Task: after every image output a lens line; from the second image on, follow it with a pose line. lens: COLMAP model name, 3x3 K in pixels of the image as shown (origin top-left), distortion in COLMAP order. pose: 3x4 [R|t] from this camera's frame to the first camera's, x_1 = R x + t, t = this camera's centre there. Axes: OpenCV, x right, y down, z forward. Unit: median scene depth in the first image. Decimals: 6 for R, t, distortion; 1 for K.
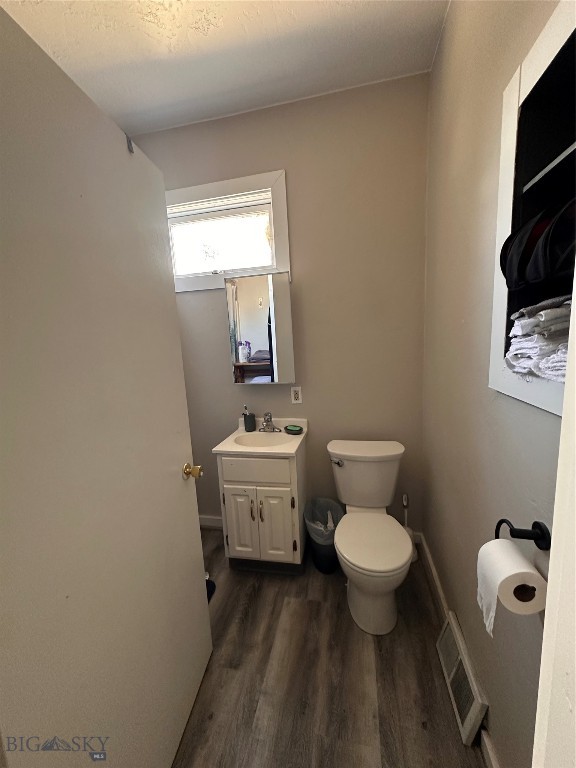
lens RADIAL K [[307.3, 0, 288.0], [0, 307.3, 384.0], [0, 0, 1]] dist [0.001169, 0.000037]
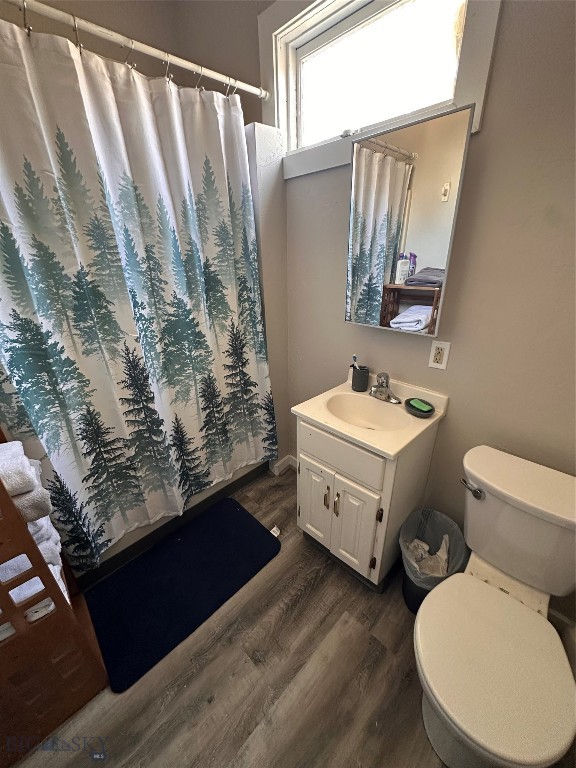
lens RADIAL K [[307.3, 0, 288.0], [0, 307.3, 384.0], [0, 0, 1]] dist [0.001169, 0.000037]
pose [[0.833312, 0.247294, -0.494405, 0.104109], [-0.102484, 0.947966, 0.301424, -0.069378], [0.543220, -0.200512, 0.815296, 0.368795]]
